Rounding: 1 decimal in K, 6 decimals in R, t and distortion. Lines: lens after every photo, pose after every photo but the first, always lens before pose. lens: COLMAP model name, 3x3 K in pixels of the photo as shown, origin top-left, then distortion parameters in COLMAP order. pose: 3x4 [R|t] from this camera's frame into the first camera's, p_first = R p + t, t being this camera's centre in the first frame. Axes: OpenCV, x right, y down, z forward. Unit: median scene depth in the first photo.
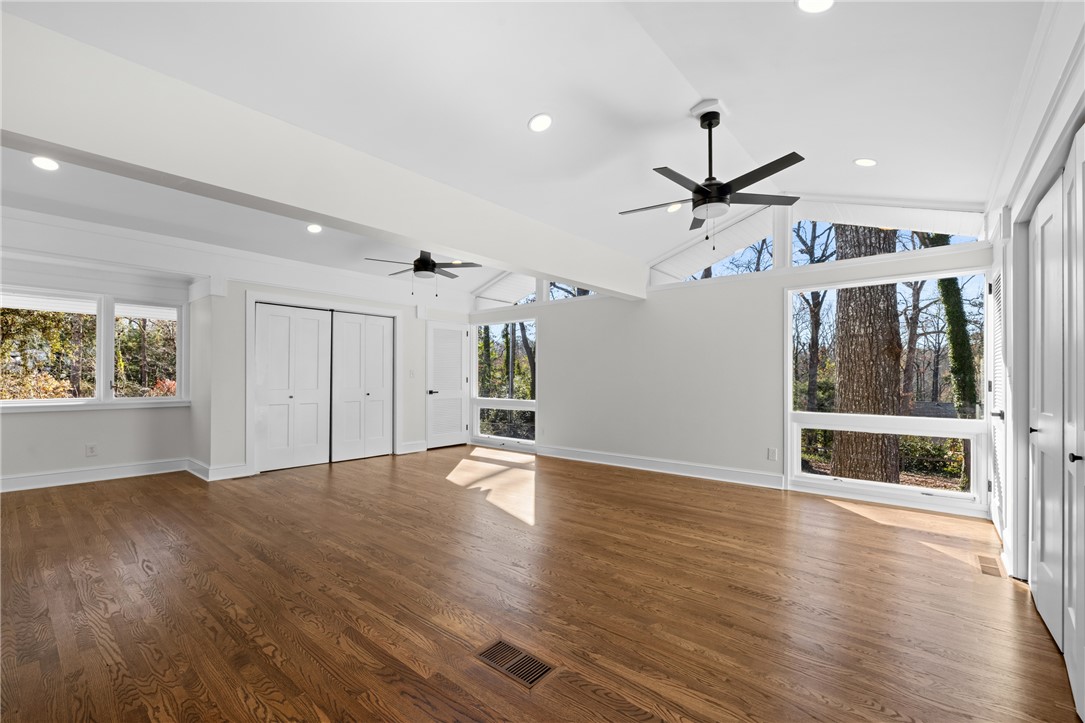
lens RADIAL K [[465.7, 0, 535.3], [0, 465.7, 374.3], [0, 0, 1]] dist [-0.000324, 0.000219]
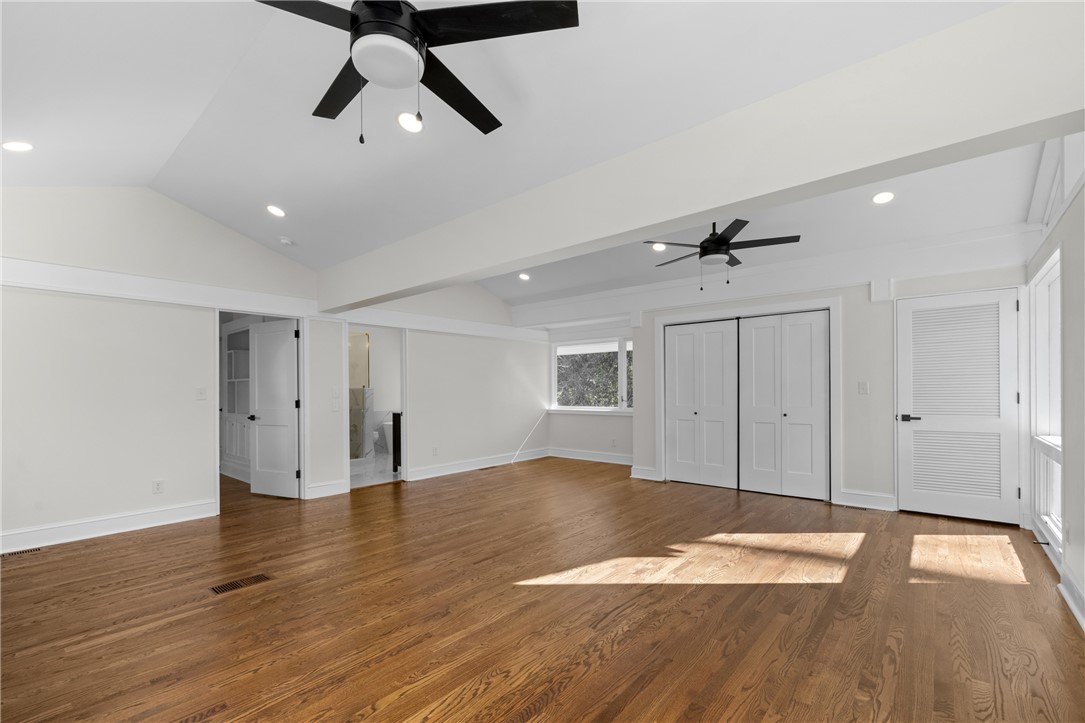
lens RADIAL K [[473.4, 0, 535.0], [0, 473.4, 389.3], [0, 0, 1]] dist [0.002045, 0.000013]
pose [[-0.011441, -0.006362, -0.999914, 0.667165], [0.011662, 0.999911, -0.006496, -0.000244], [0.999867, -0.011735, -0.011366, 0.882833]]
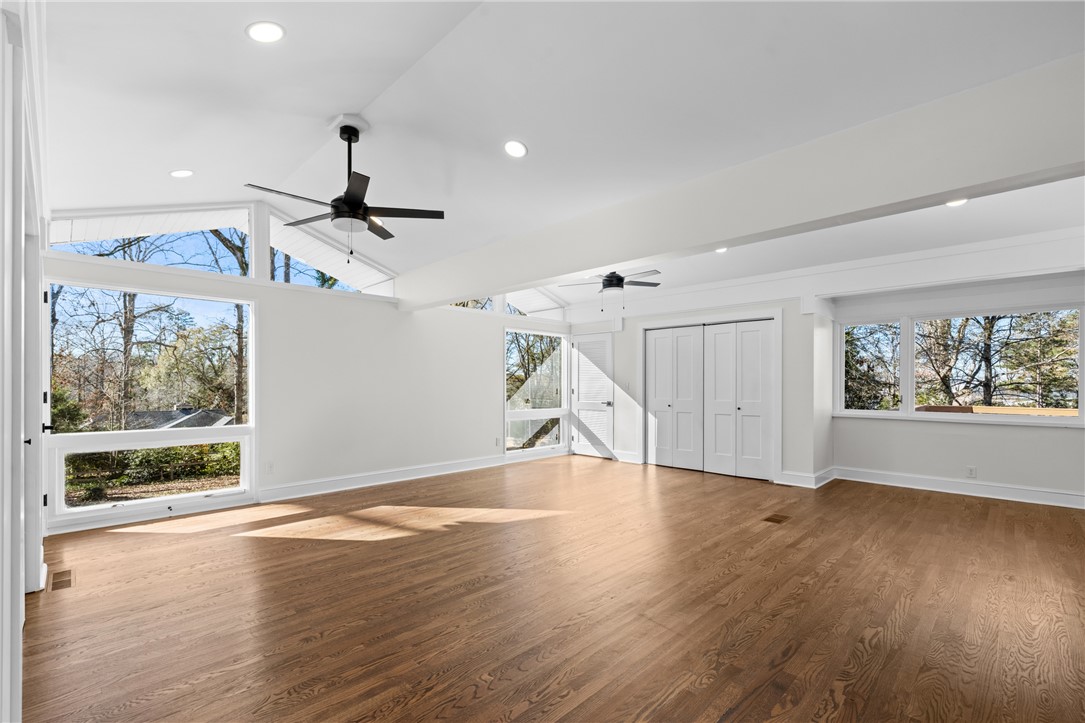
lens RADIAL K [[473.4, 0, 535.0], [0, 473.4, 389.3], [0, 0, 1]] dist [0.002045, 0.000013]
pose [[0.077798, -0.009514, 0.996924, -1.044143], [-0.002631, 0.999949, 0.009748, -0.005287], [-0.996966, -0.003382, 0.077769, 0.871888]]
